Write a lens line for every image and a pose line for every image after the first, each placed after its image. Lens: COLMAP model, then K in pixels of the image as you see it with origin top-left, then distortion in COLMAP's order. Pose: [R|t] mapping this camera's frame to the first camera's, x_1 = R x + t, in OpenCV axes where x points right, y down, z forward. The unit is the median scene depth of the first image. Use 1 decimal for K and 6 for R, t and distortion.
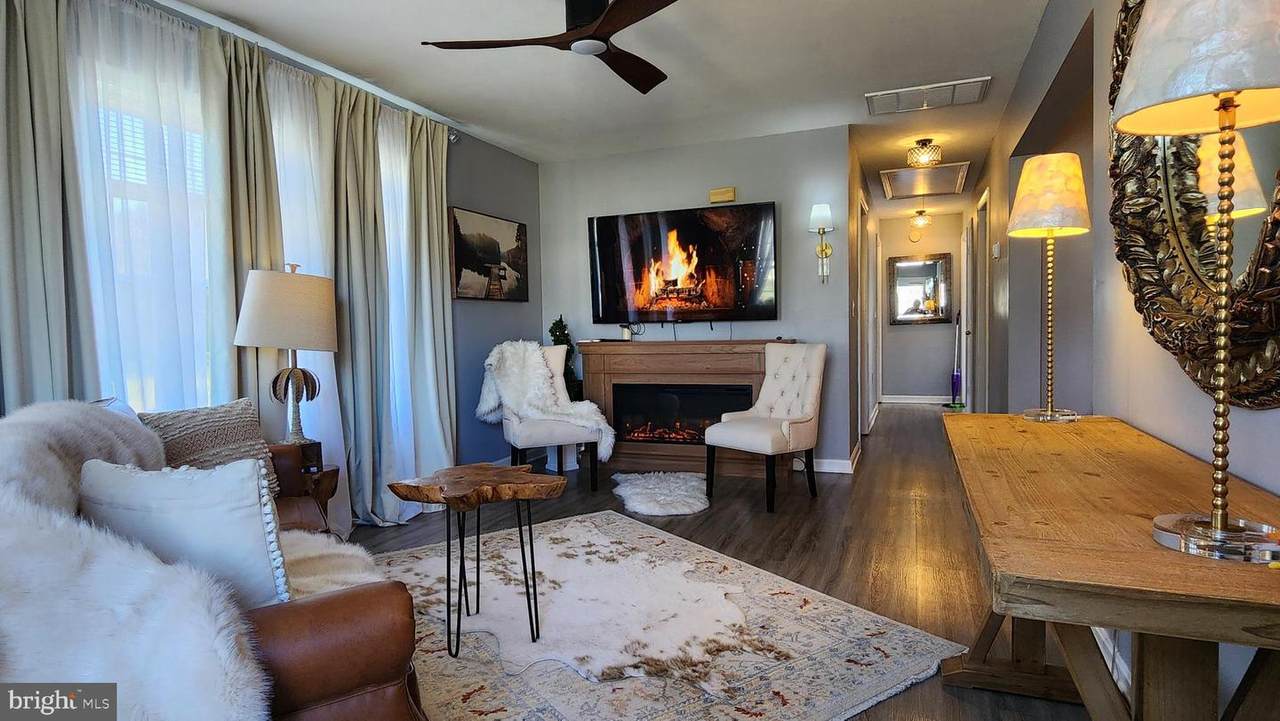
lens RADIAL K [[681.3, 0, 630.8], [0, 681.3, 365.3], [0, 0, 1]] dist [-0.002874, 0.000699]
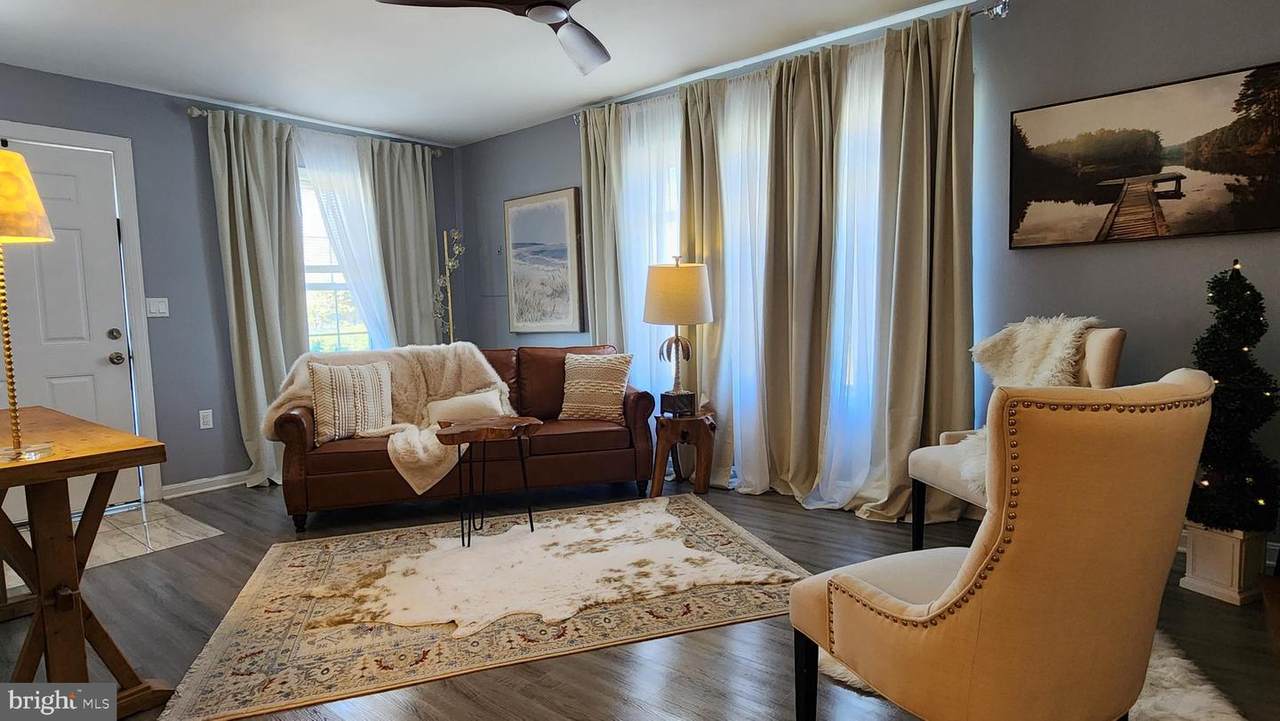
lens RADIAL K [[681.3, 0, 630.8], [0, 681.3, 365.3], [0, 0, 1]] dist [-0.002874, 0.000699]
pose [[-0.294018, 0.108675, -0.949602, 0.454798], [-0.013792, 0.992929, 0.117904, -0.053708], [0.955700, 0.047763, -0.290440, 0.758878]]
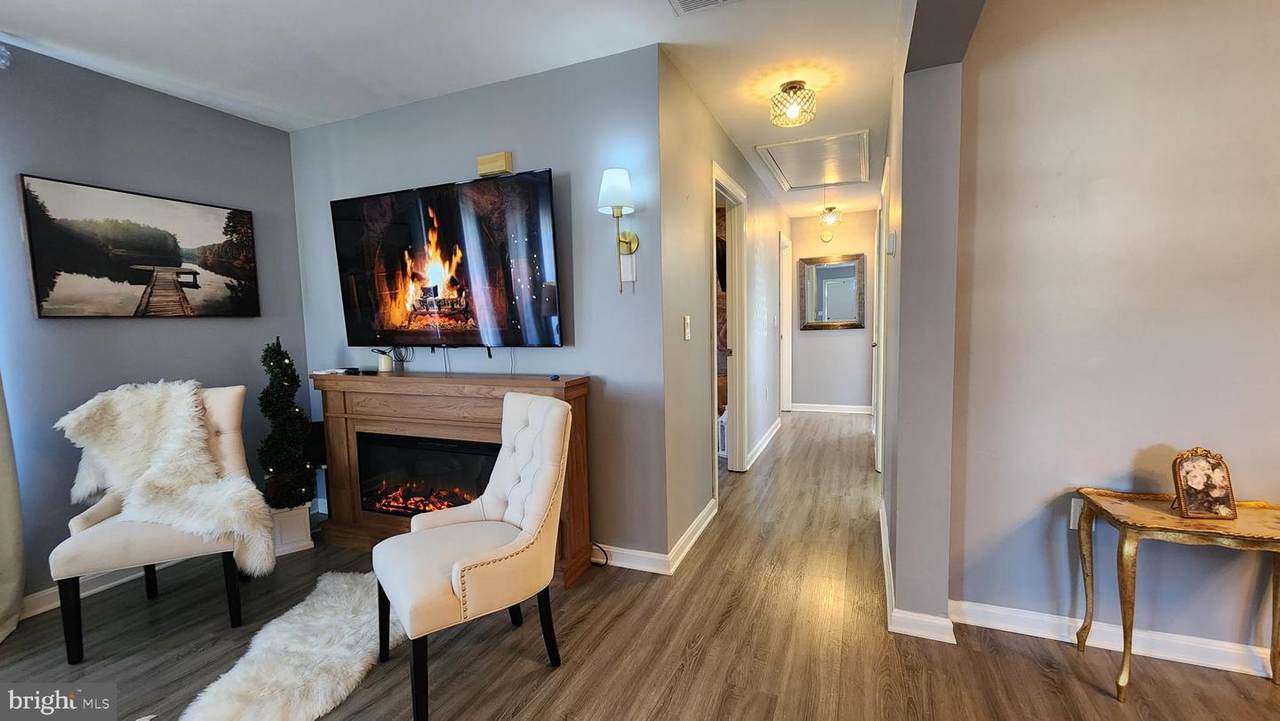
lens RADIAL K [[524.2, 0, 636.0], [0, 524.2, 361.3], [0, 0, 1]] dist [-0.001882, 0.000236]
pose [[0.999943, -0.002370, -0.010422, 0.279765], [0.002659, 0.999608, 0.027866, -0.063875], [0.010352, -0.027892, 0.999557, 0.461513]]
